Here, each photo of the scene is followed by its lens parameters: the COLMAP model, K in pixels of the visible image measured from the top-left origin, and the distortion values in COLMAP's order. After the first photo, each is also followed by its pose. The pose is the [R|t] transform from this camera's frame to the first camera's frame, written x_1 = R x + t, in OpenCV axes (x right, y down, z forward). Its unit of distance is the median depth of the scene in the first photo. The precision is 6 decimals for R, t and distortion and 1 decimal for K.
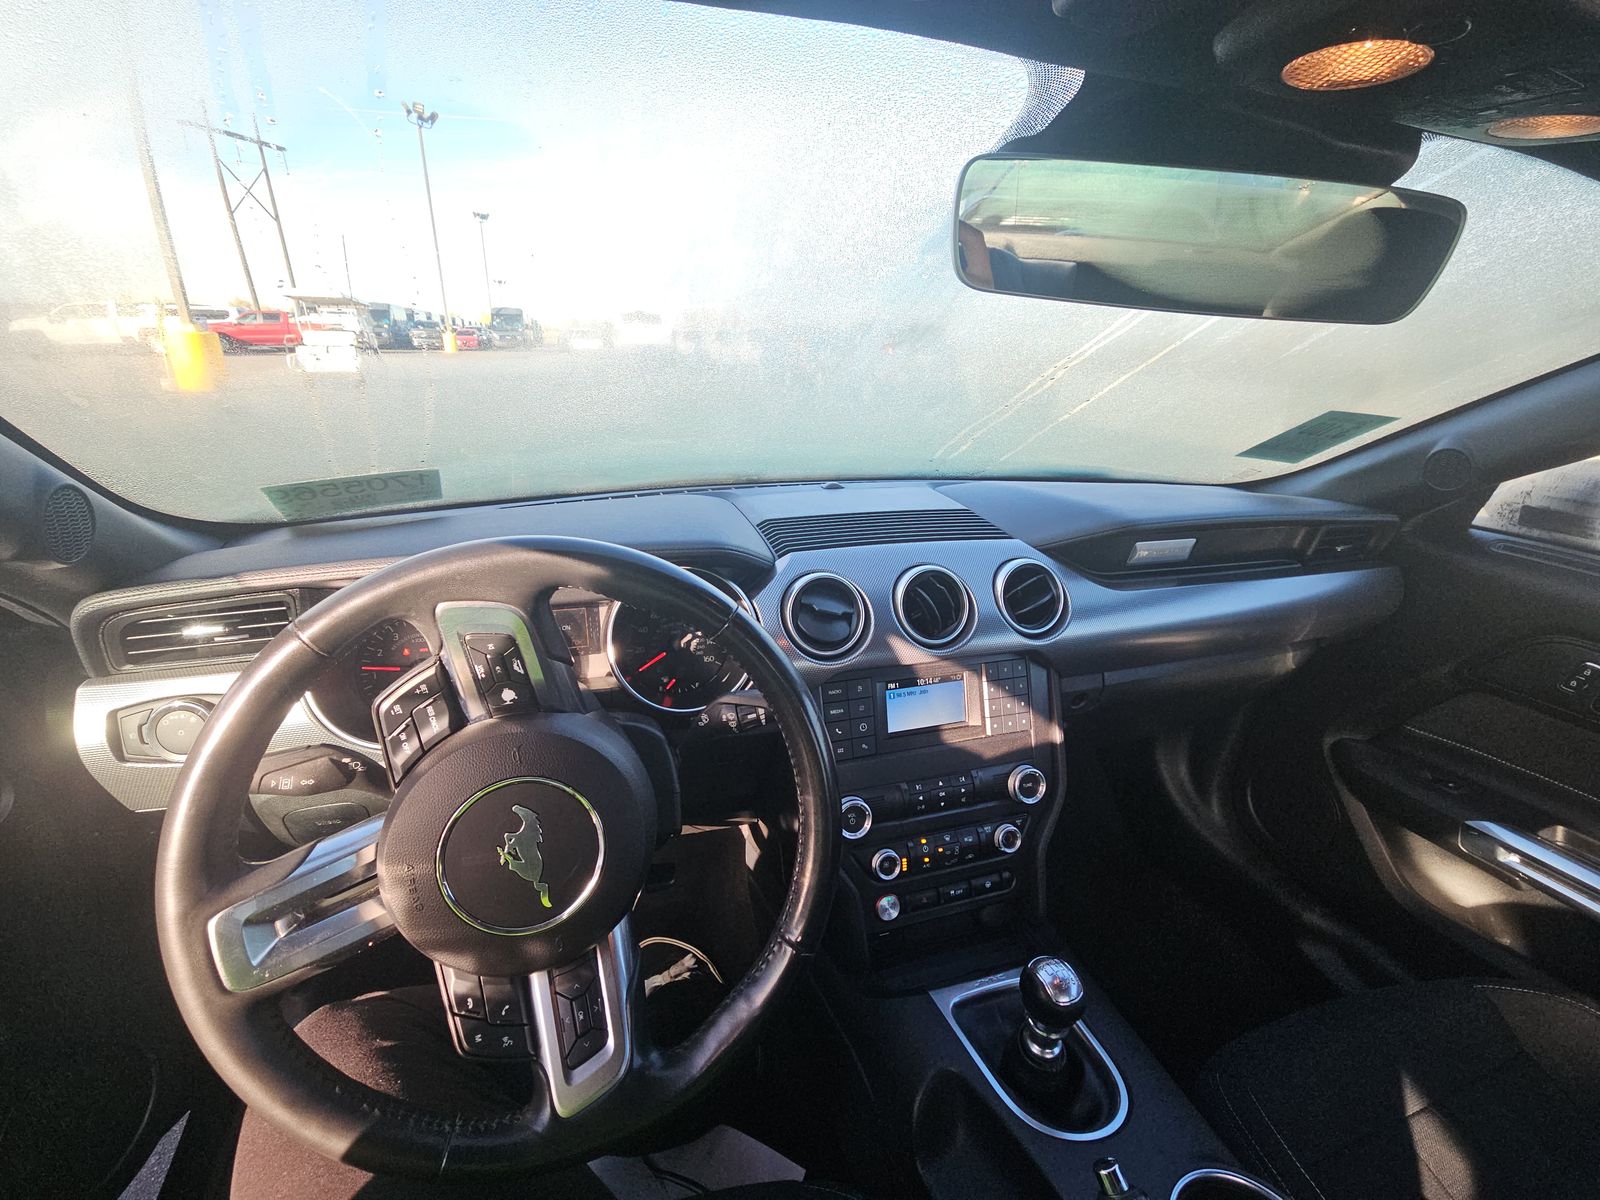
lens RADIAL K [[656.9, 0, 800.0], [0, 656.9, 600.0], [0, 0, 1]] dist [-0.000178, -0.000042]
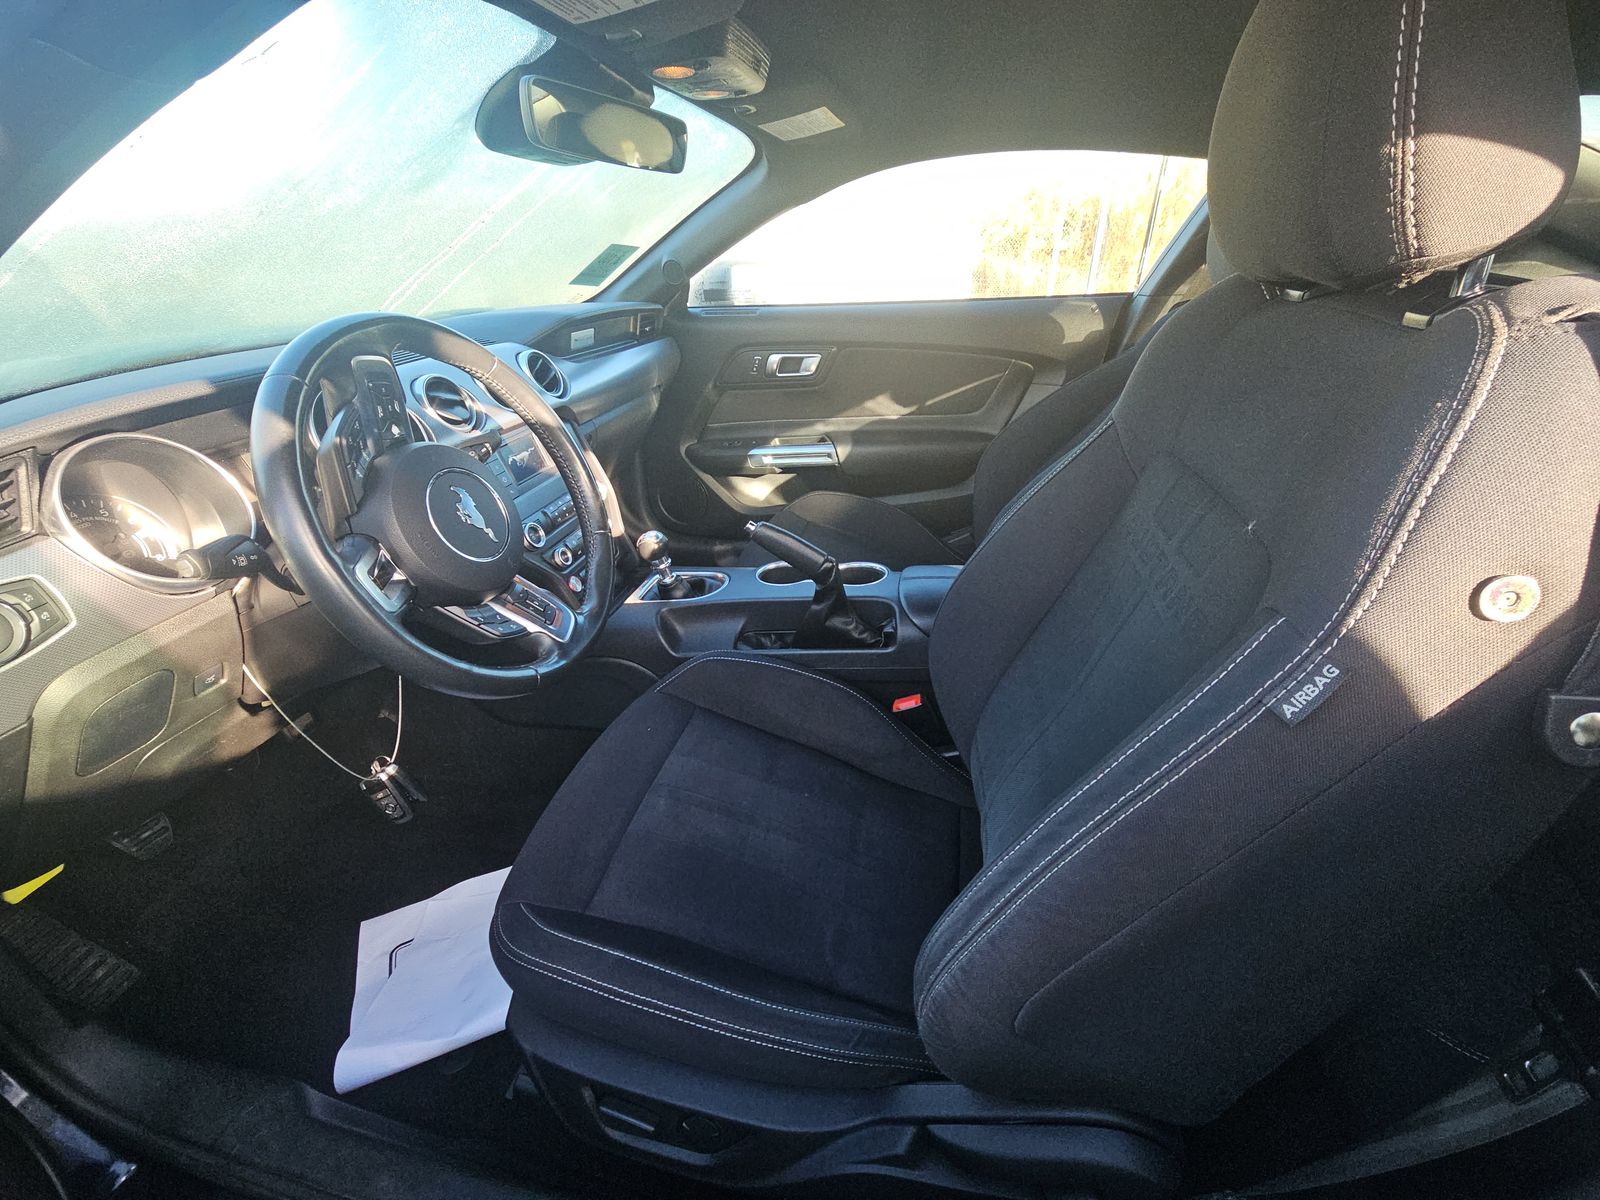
lens RADIAL K [[656.9, 0, 800.0], [0, 656.9, 600.0], [0, 0, 1]] dist [-0.000178, -0.000042]
pose [[0.474450, -0.460537, 0.750202, -0.632891], [0.360779, 0.879096, 0.311496, 0.159298], [-0.802955, 0.122868, 0.583239, -0.252022]]
